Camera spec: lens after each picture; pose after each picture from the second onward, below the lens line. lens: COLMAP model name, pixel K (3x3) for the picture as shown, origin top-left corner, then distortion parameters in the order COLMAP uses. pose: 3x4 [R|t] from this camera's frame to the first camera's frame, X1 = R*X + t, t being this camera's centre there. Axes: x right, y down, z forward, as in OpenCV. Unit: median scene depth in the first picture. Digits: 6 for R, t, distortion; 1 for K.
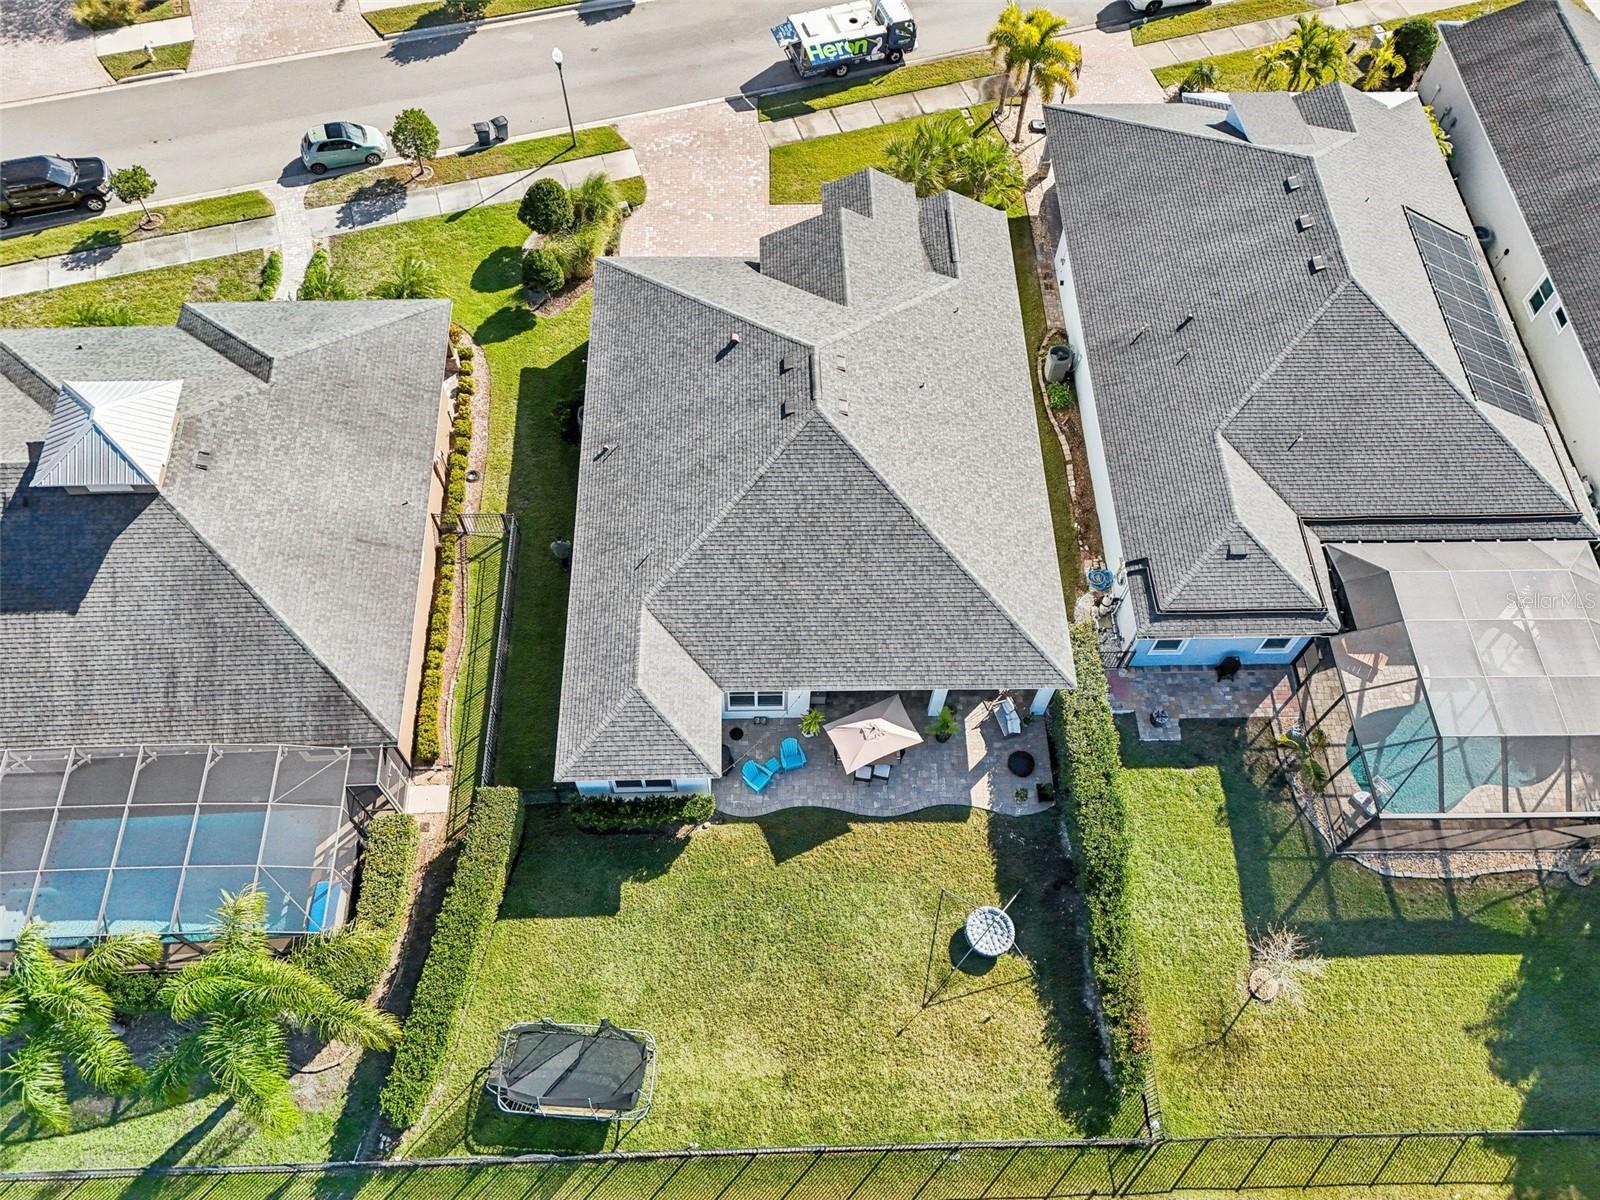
lens RADIAL K [[1233.2, 0, 802.0], [0, 1233.2, 598.6], [0, 0, 1]] dist [0.054434, -0.038940]
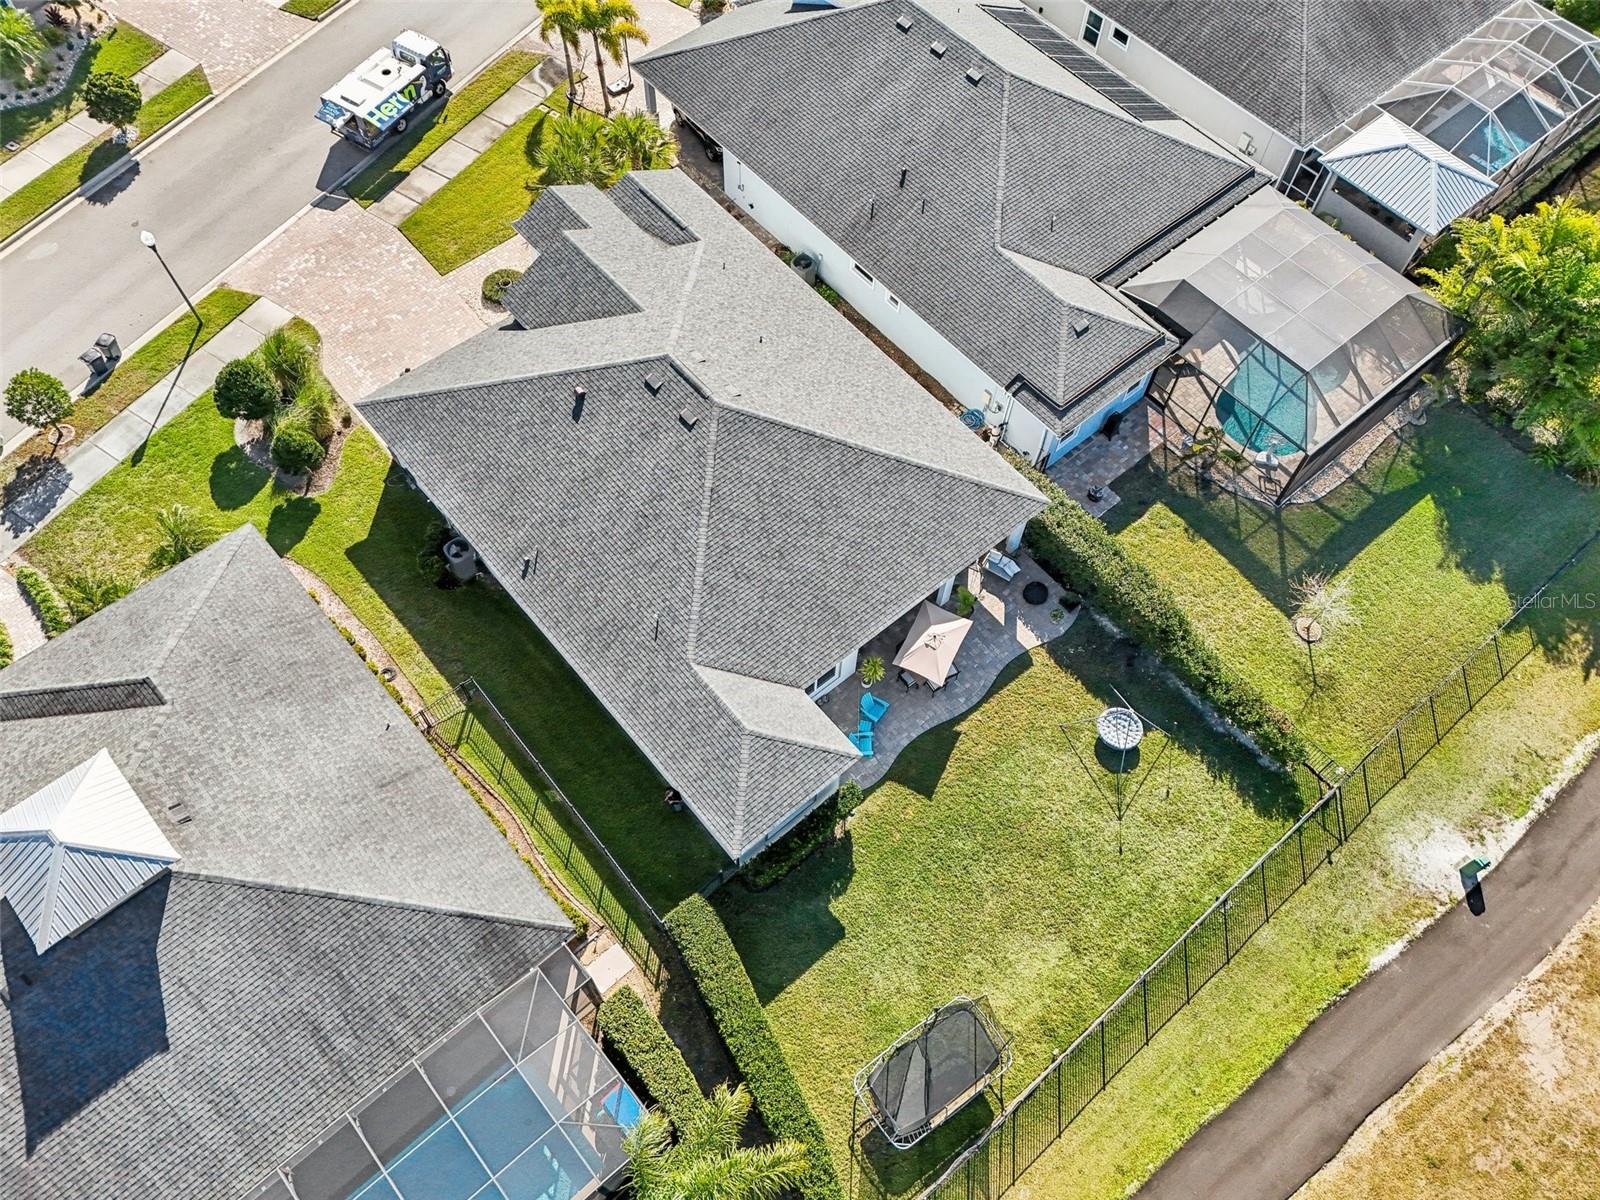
lens RADIAL K [[1233.2, 0, 800.3], [0, 1233.2, 600.5], [0, 0, 1]] dist [0.054434, -0.038940]
pose [[0.777132, -0.546677, 0.311786, -0.326452], [0.540301, 0.833592, 0.114885, -0.097564], [-0.322707, 0.079177, 0.943181, 0.050560]]
